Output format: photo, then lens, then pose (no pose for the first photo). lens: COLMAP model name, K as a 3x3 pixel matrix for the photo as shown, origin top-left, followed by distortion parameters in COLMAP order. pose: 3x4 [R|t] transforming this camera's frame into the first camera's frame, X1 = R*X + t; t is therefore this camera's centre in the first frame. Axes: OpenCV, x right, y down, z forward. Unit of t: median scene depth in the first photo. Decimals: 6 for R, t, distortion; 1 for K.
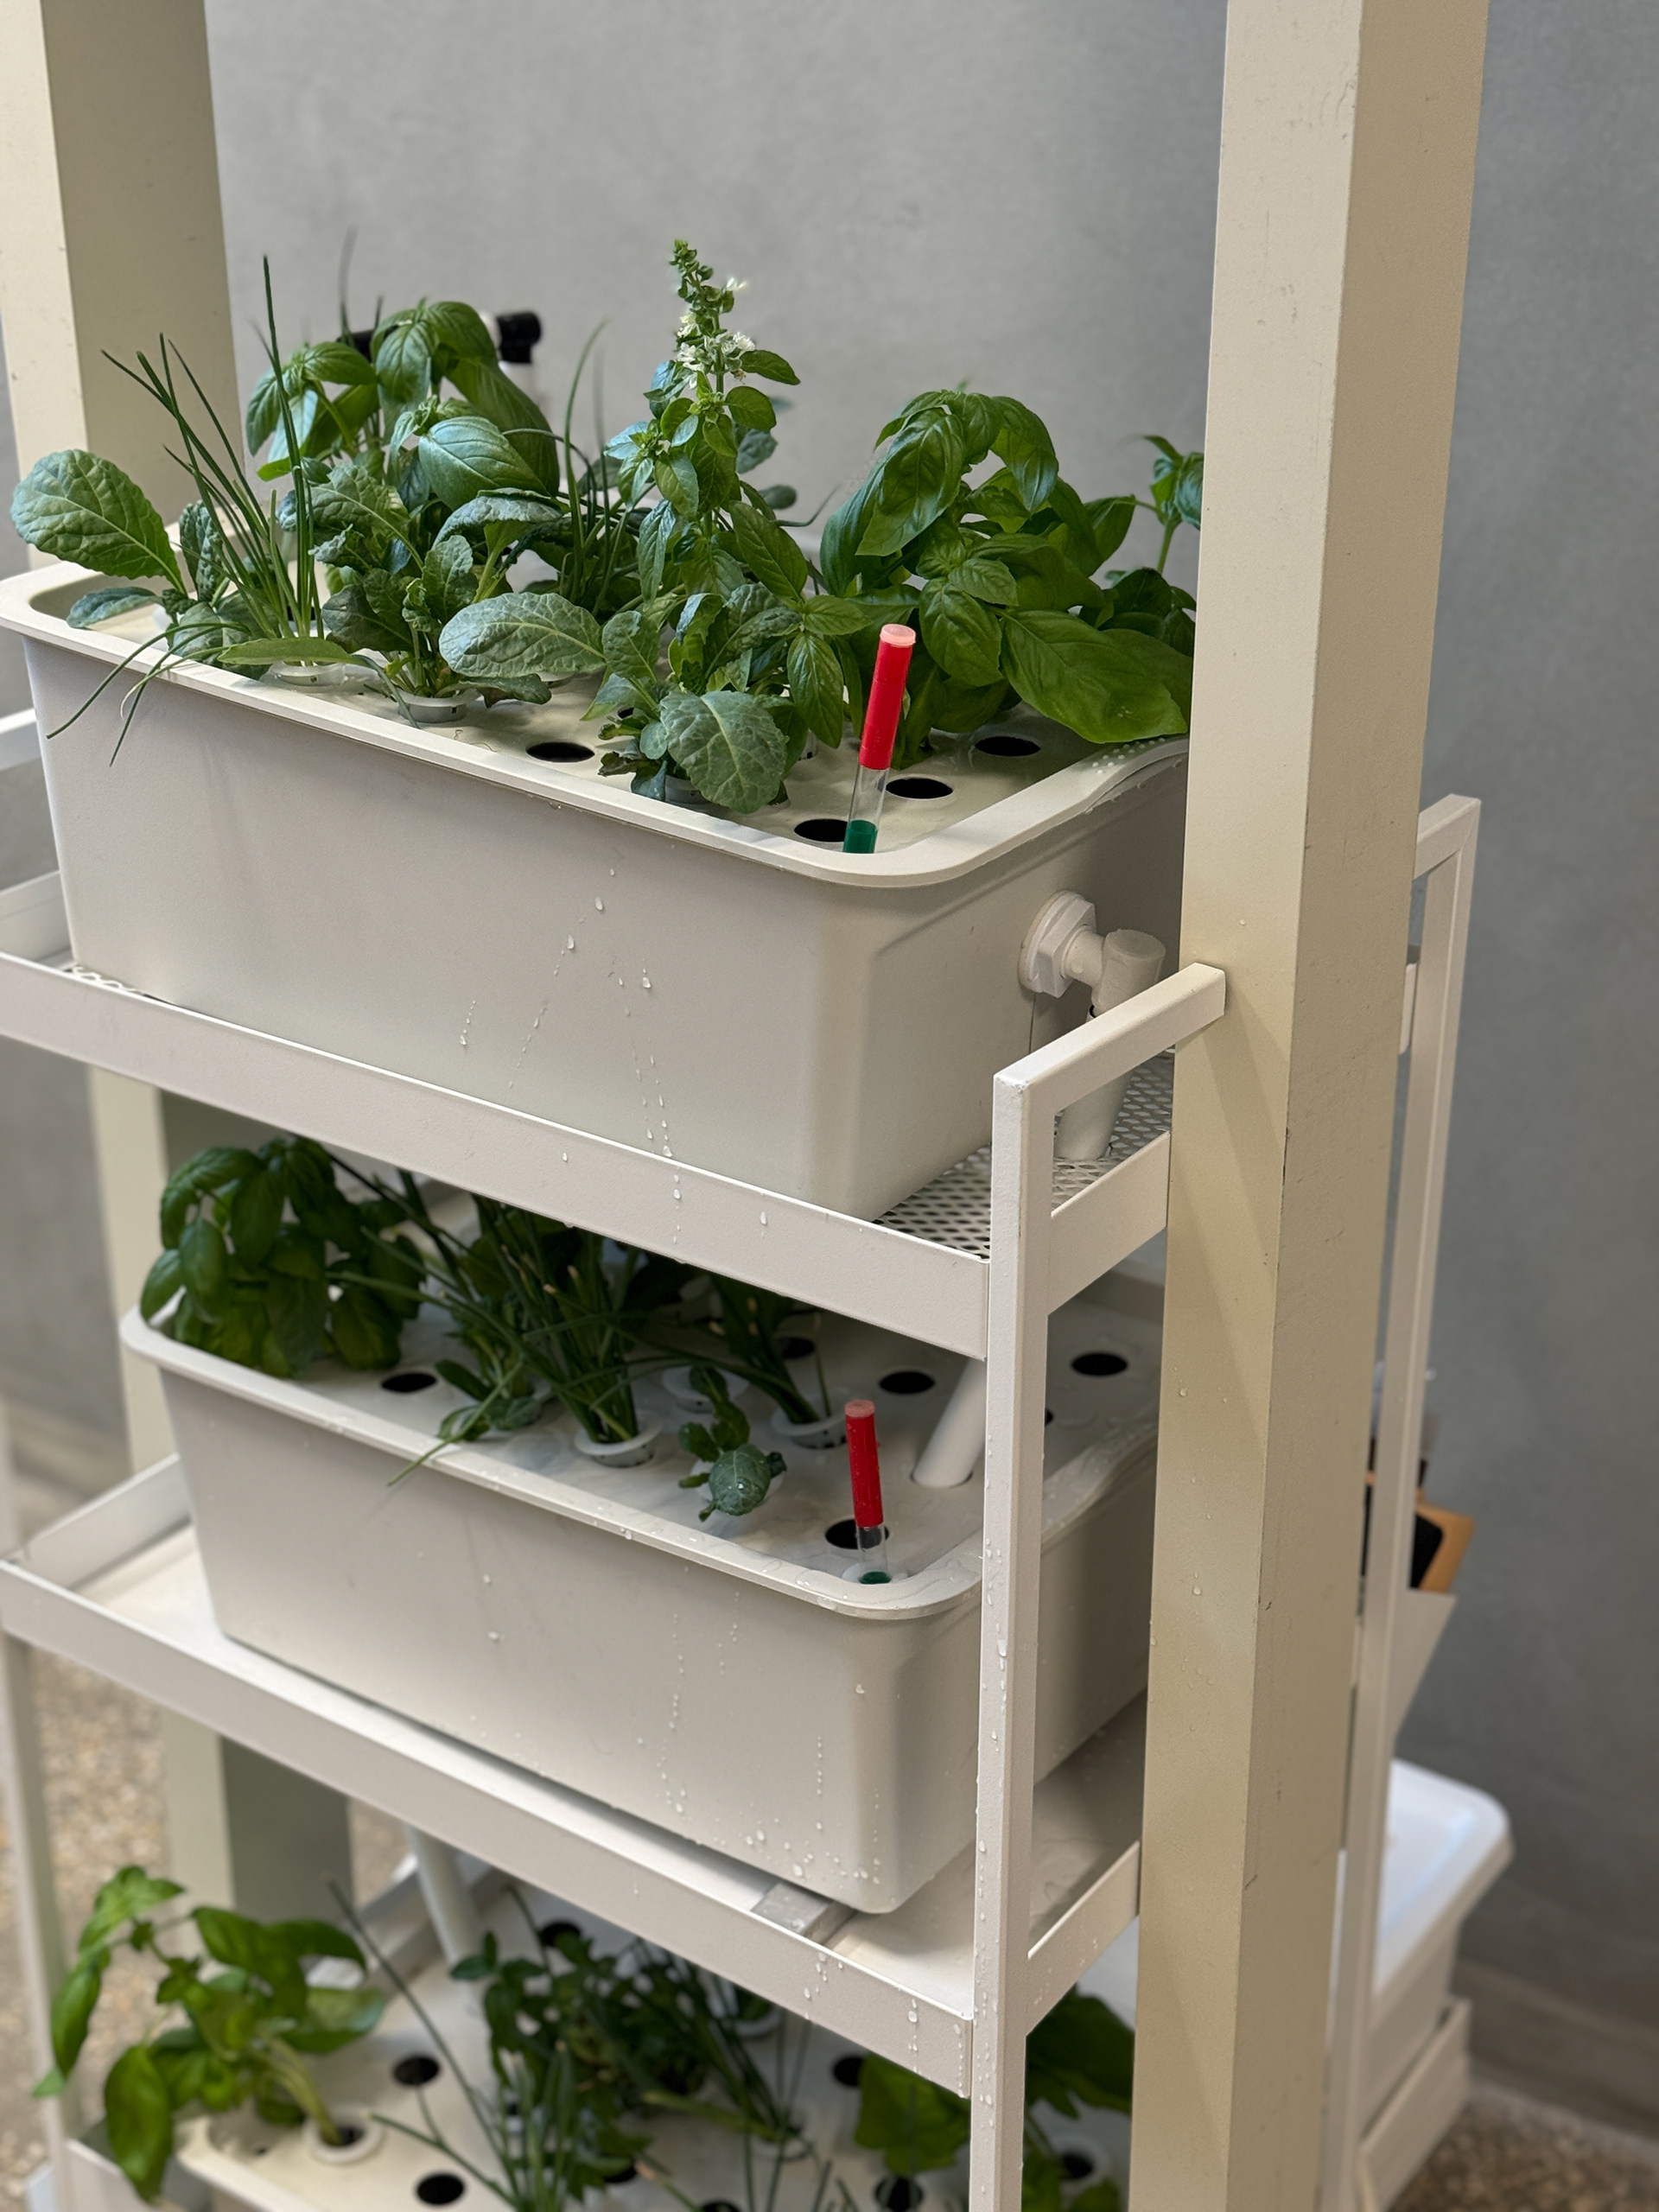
lens RADIAL K [[3116.4, 0, 810.7], [0, 3116.4, 1144.1], [0, 0, 1]] dist [0.113769, 0.000000]
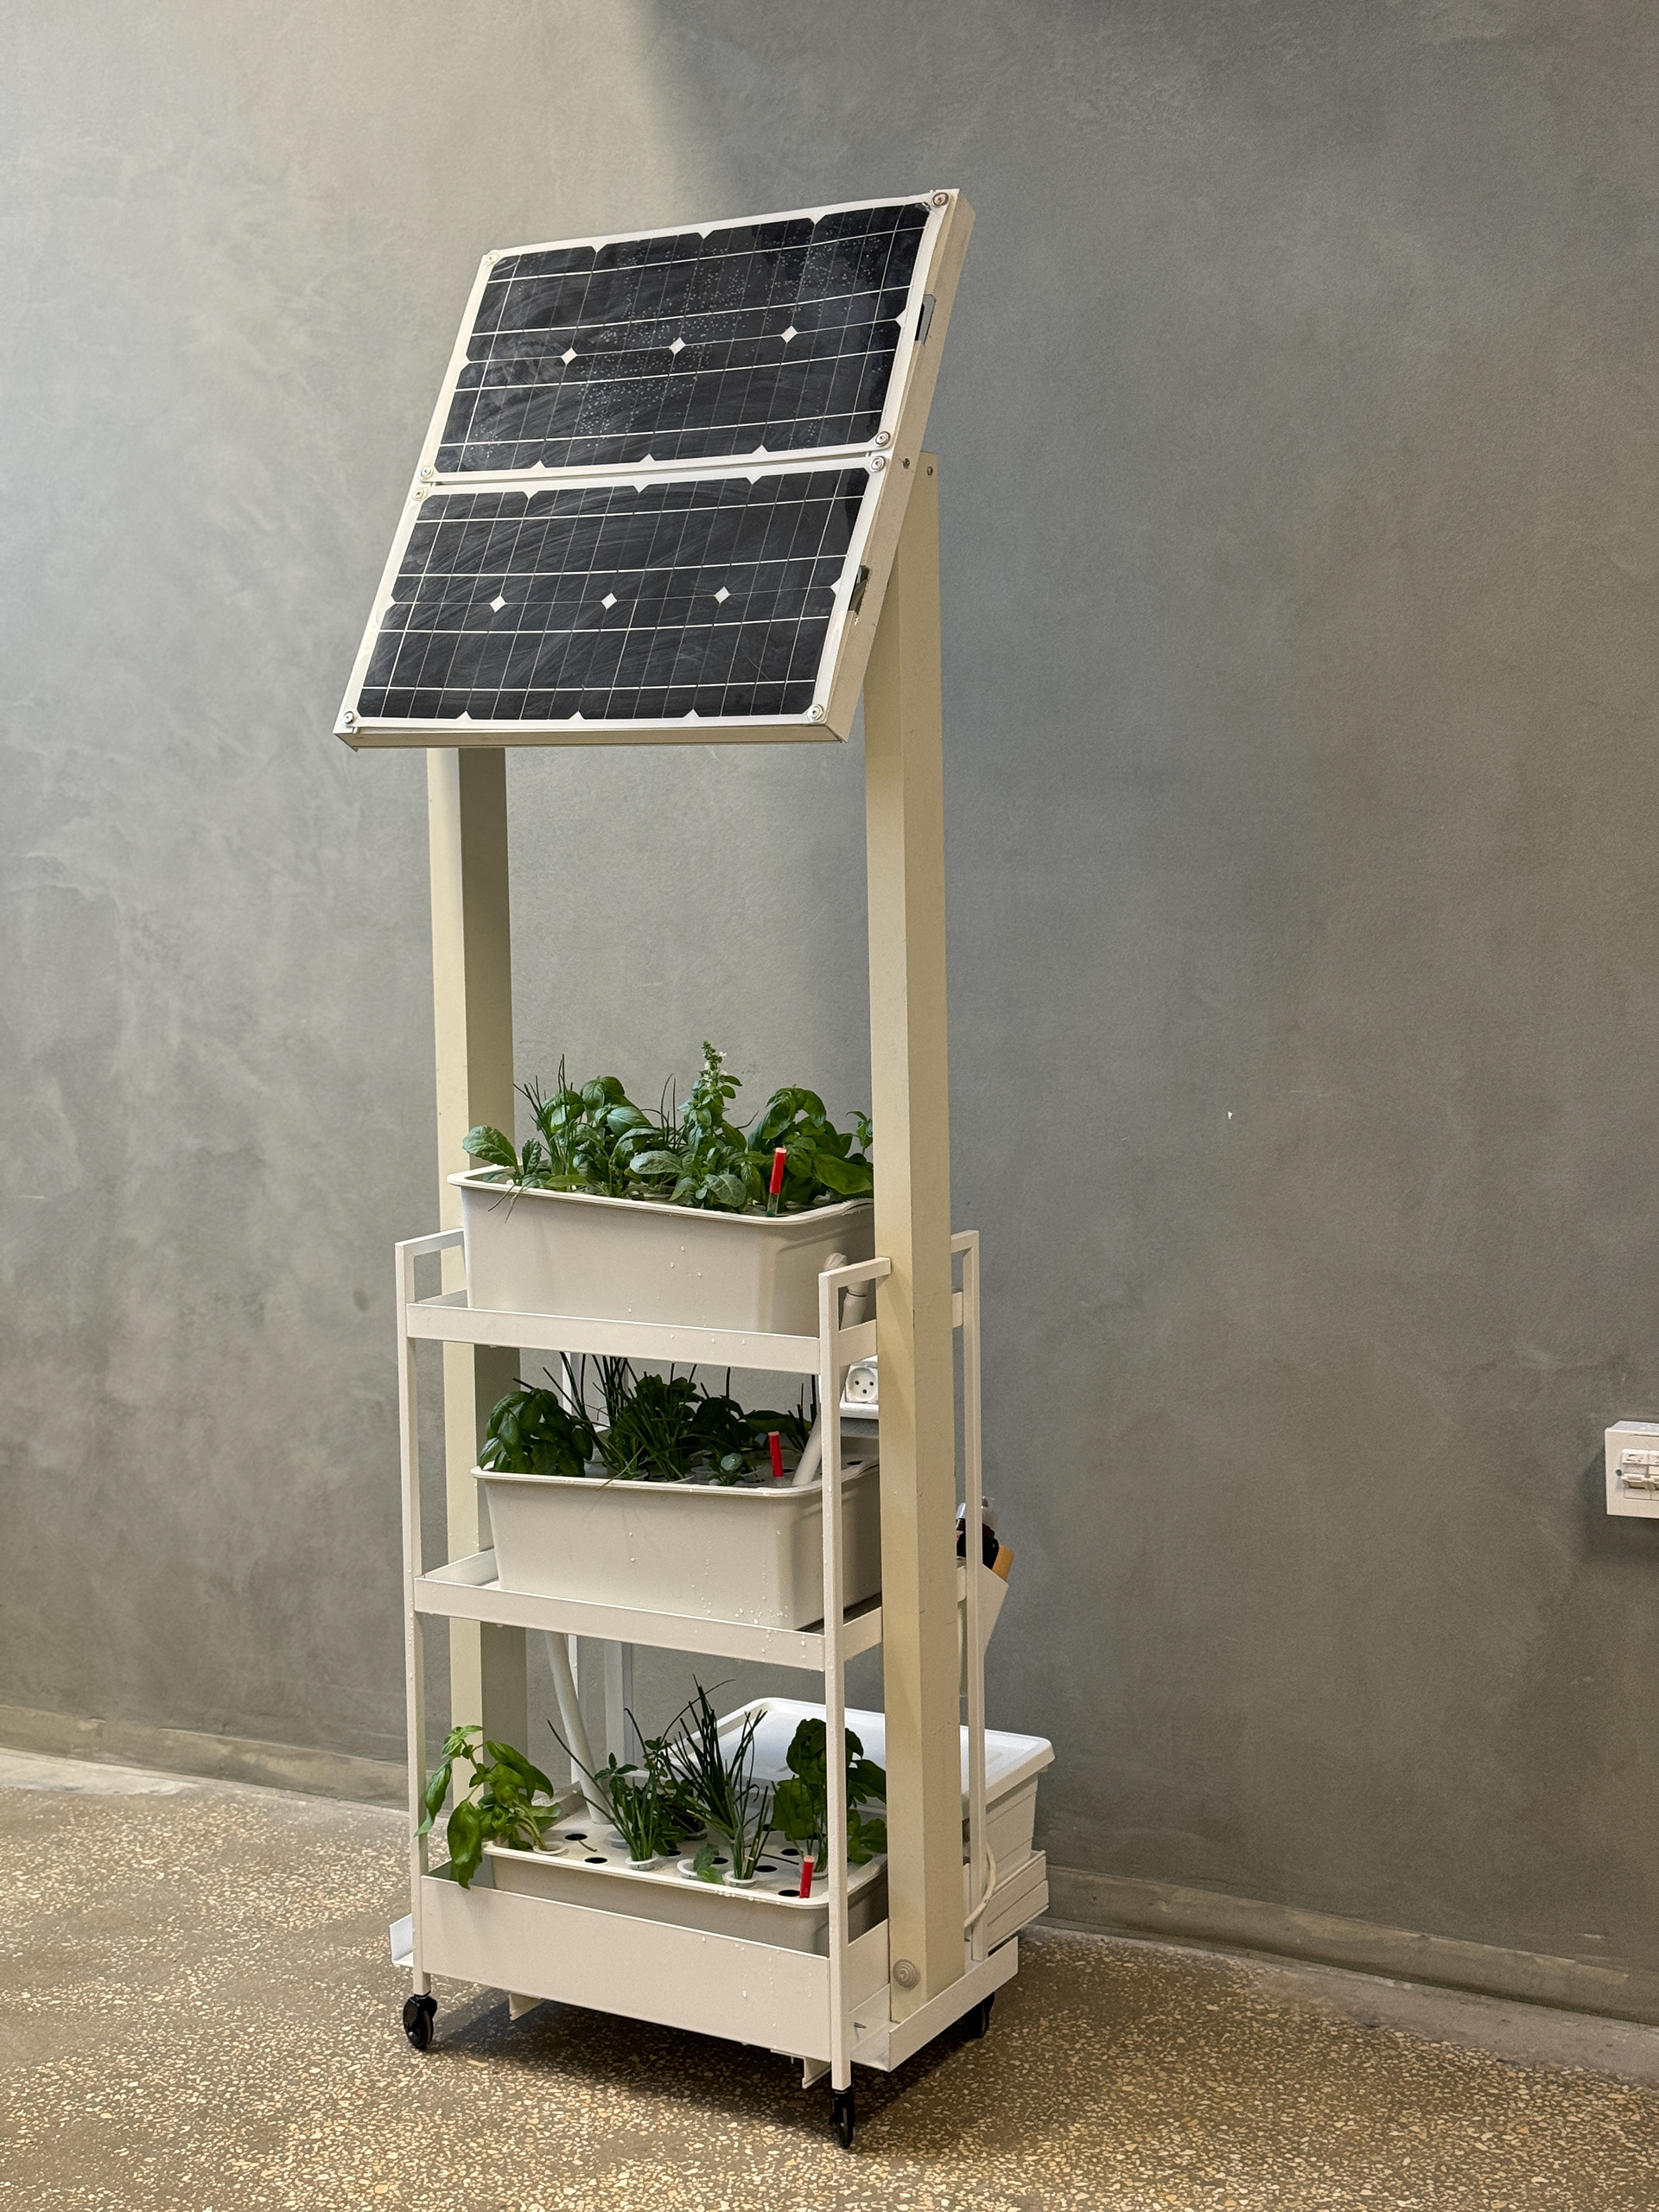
lens RADIAL K [[3116.4, 0, 778.8], [0, 3116.4, 1123.9], [0, 0, 1]] dist [0.113769, 0.000000]
pose [[0.996454, -0.023347, 0.080833, -0.211743], [0.048334, 0.945226, -0.322818, 0.769490], [-0.068869, 0.325580, 0.943003, -1.846173]]
